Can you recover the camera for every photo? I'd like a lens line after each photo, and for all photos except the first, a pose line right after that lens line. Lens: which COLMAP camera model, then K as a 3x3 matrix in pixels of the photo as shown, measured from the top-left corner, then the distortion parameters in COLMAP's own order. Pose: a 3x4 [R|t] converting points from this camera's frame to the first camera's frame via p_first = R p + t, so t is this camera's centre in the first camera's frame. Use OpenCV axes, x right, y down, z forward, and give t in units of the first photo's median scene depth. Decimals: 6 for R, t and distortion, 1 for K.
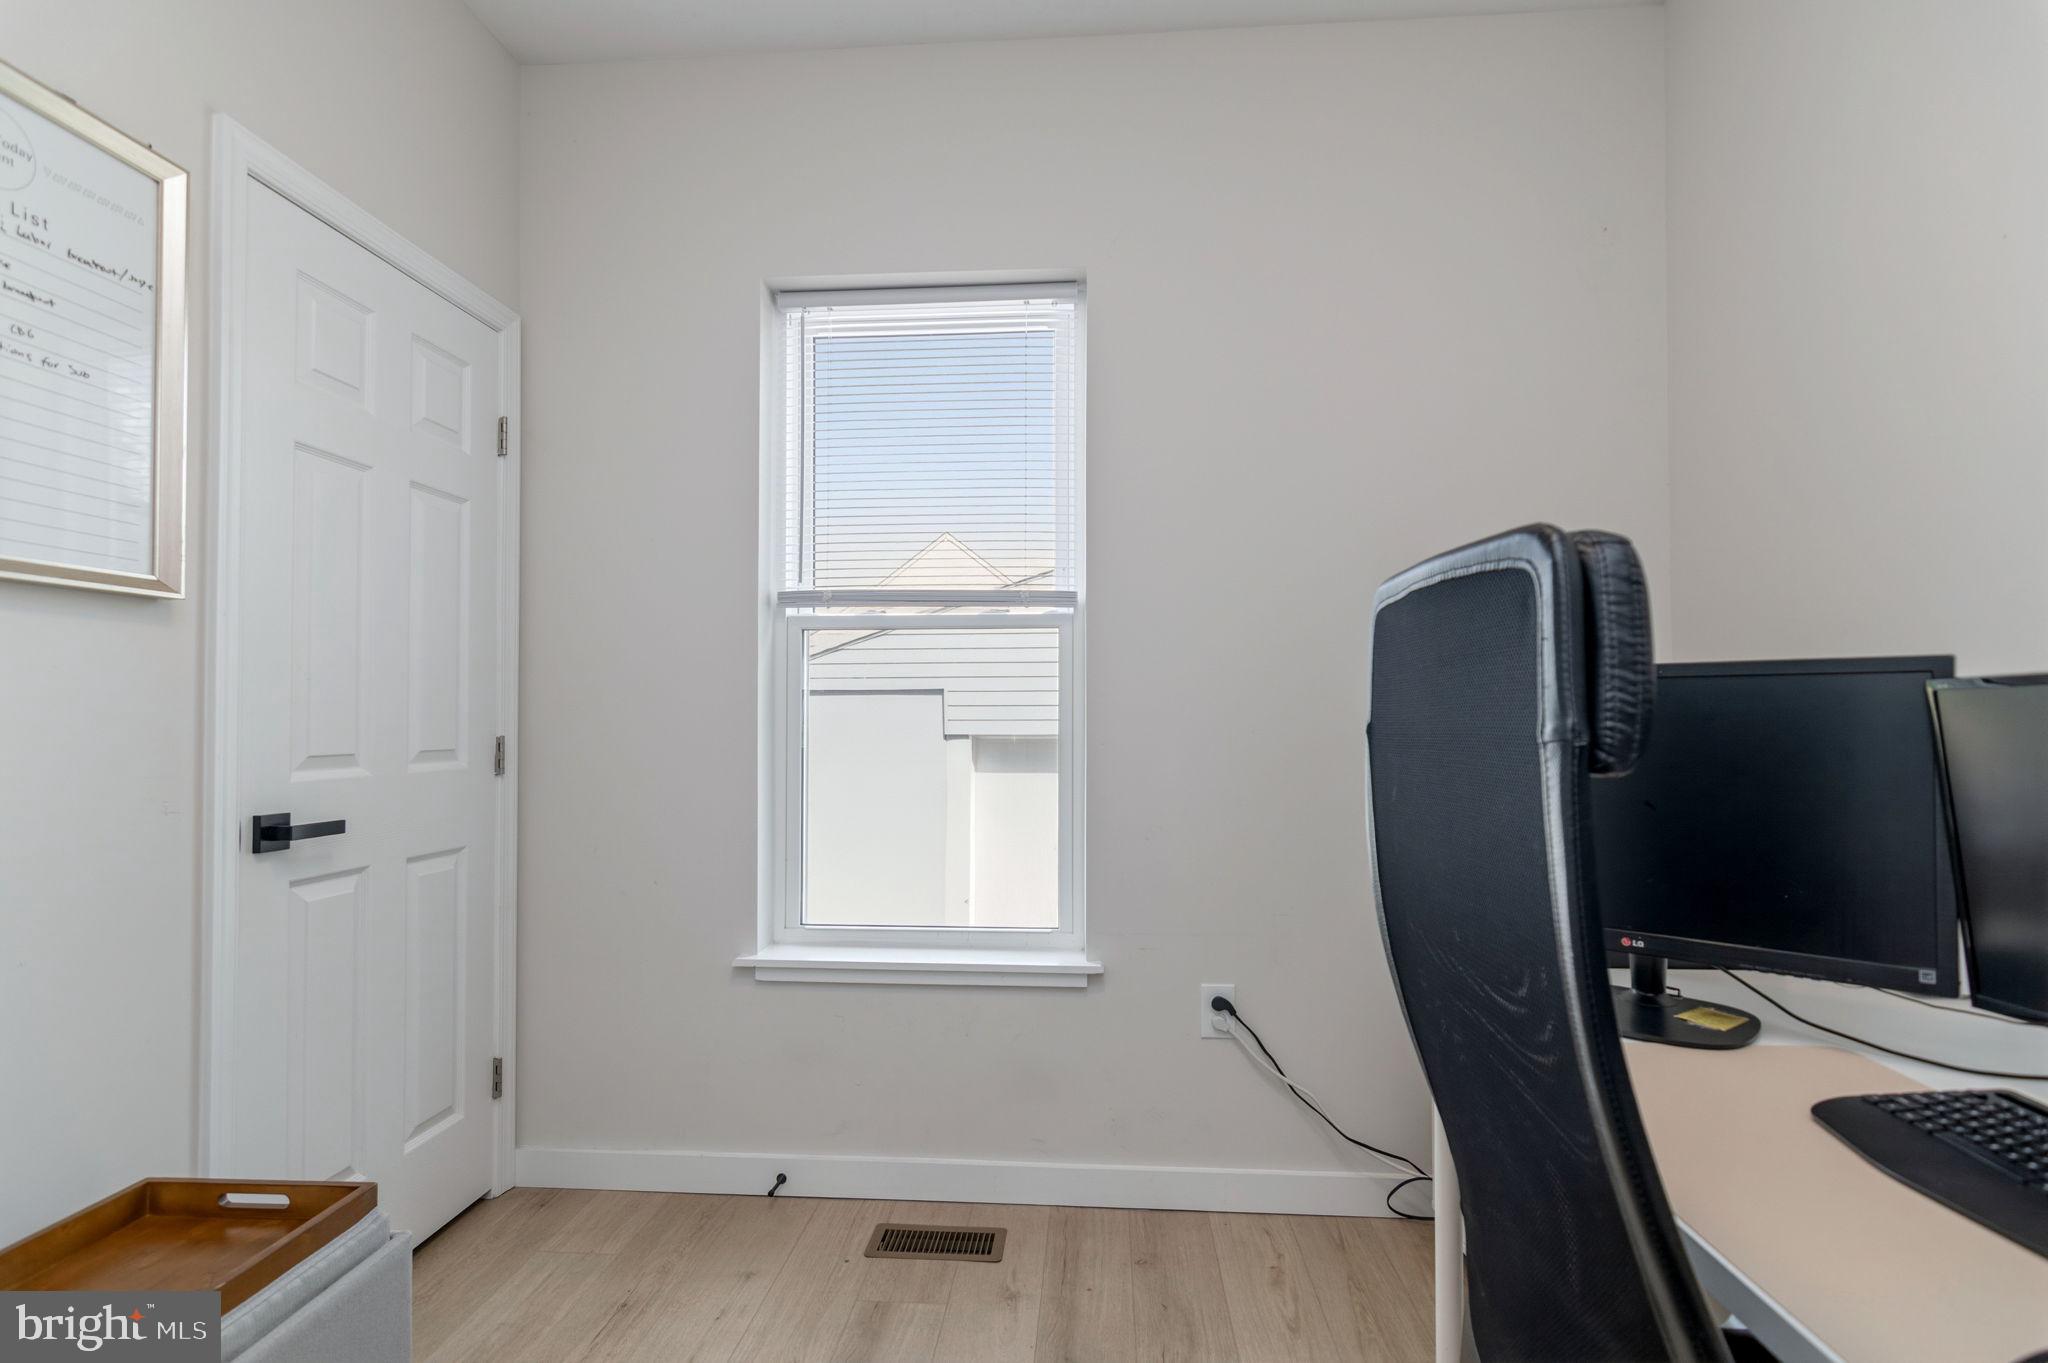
lens RADIAL K [[1010.2, 0, 1027.3], [0, 1010.2, 694.4], [0, 0, 1]] dist [0.001112, 0.000093]
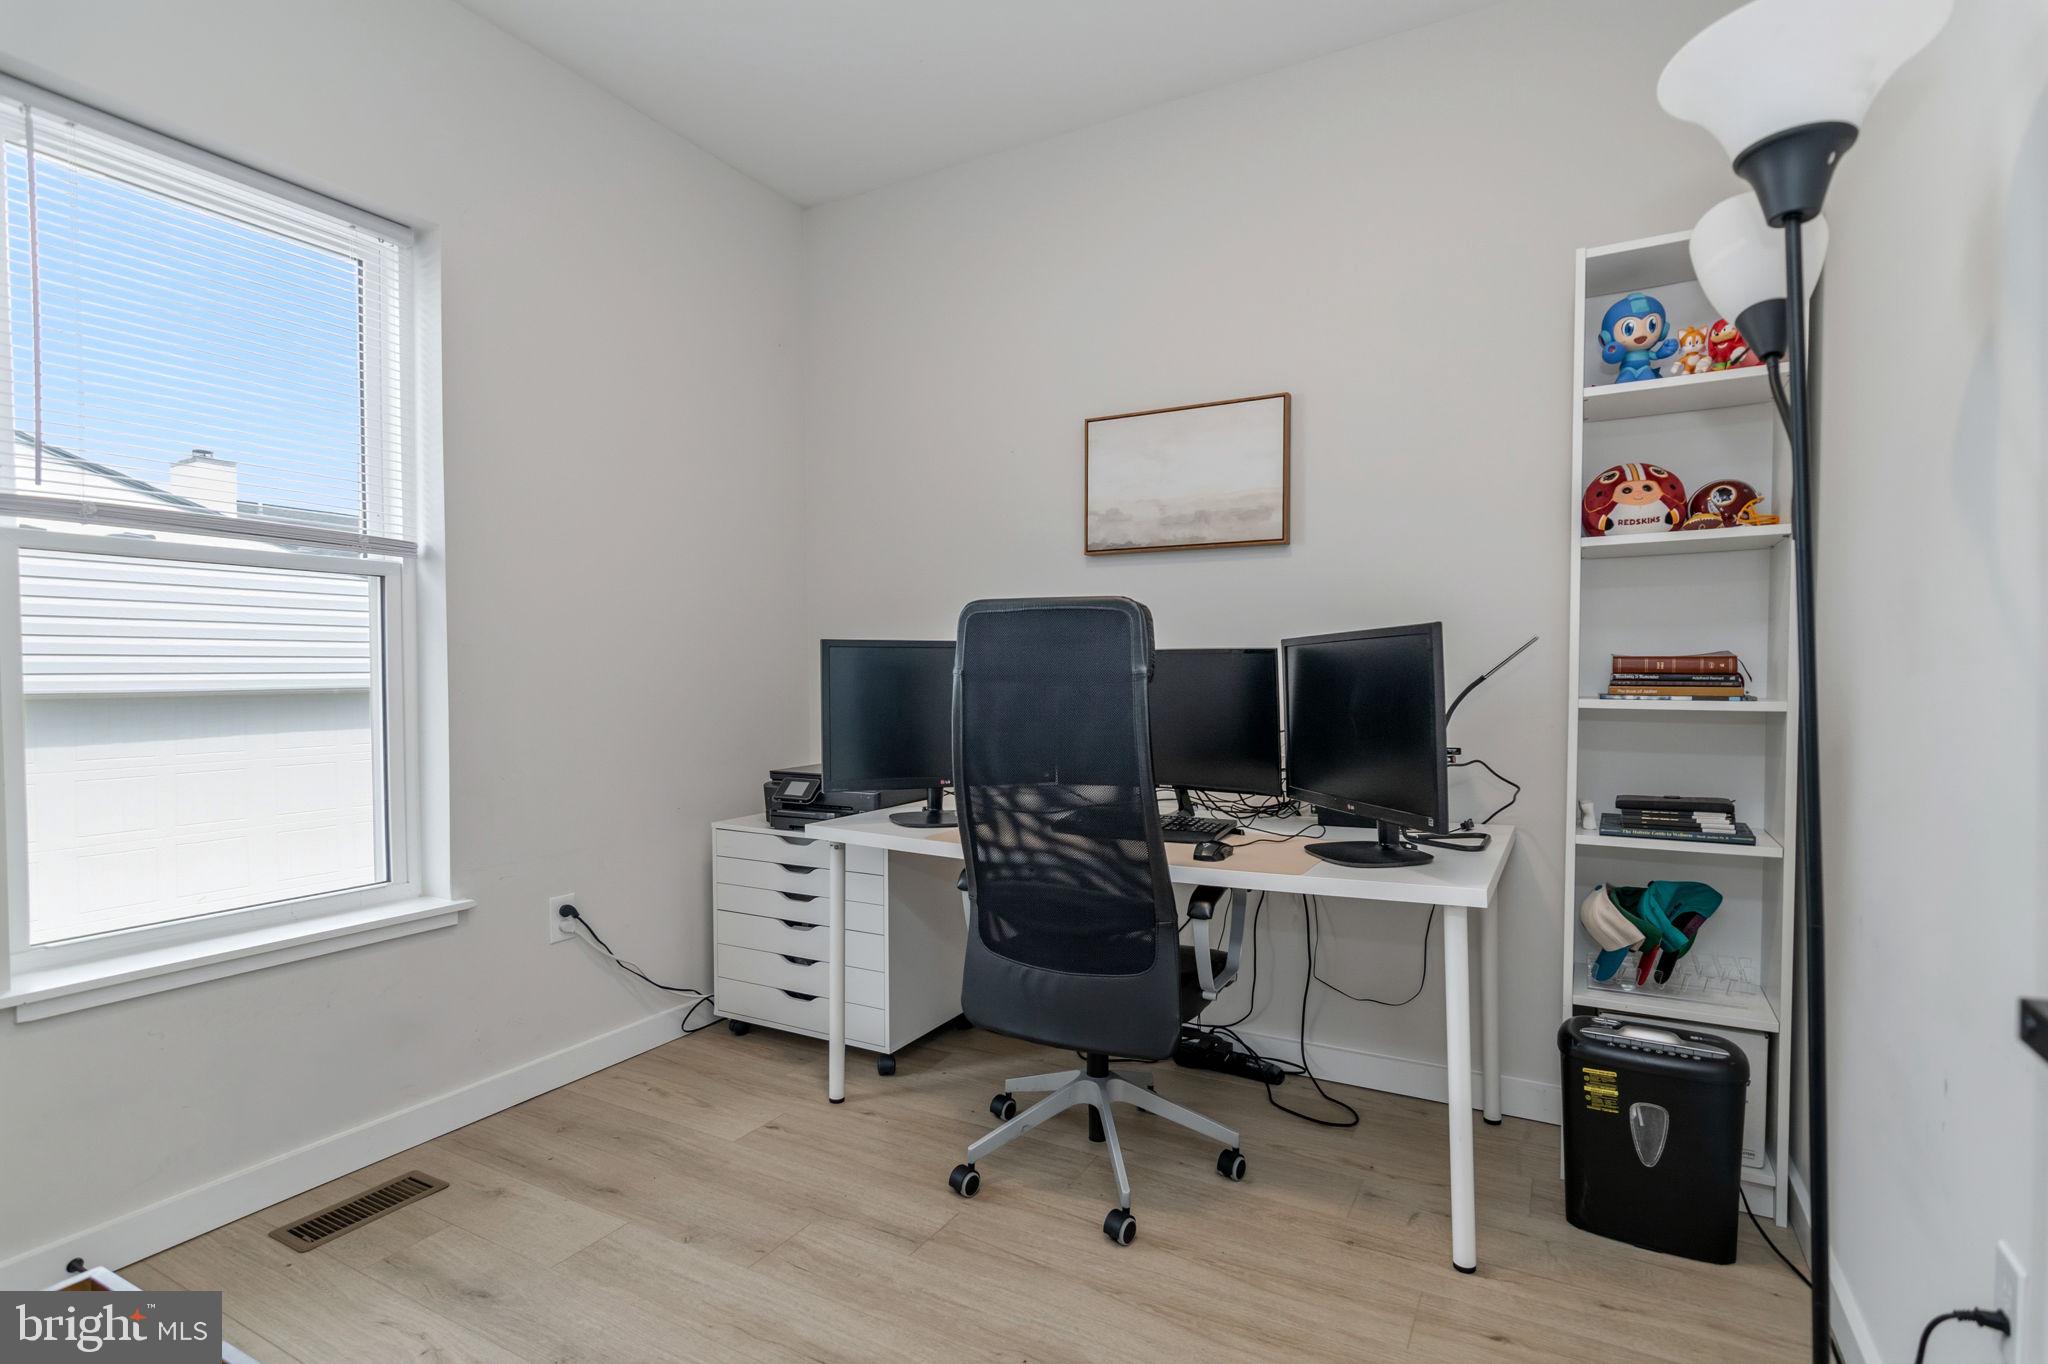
lens RADIAL K [[1010.2, 0, 1024.2], [0, 1010.2, 679.9], [0, 0, 1]] dist [0.001112, 0.000093]
pose [[0.408596, -0.008595, 0.912675, -0.668283], [-0.021085, 0.999600, 0.018853, 0.003339], [-0.912472, -0.026947, 0.408251, 0.036951]]
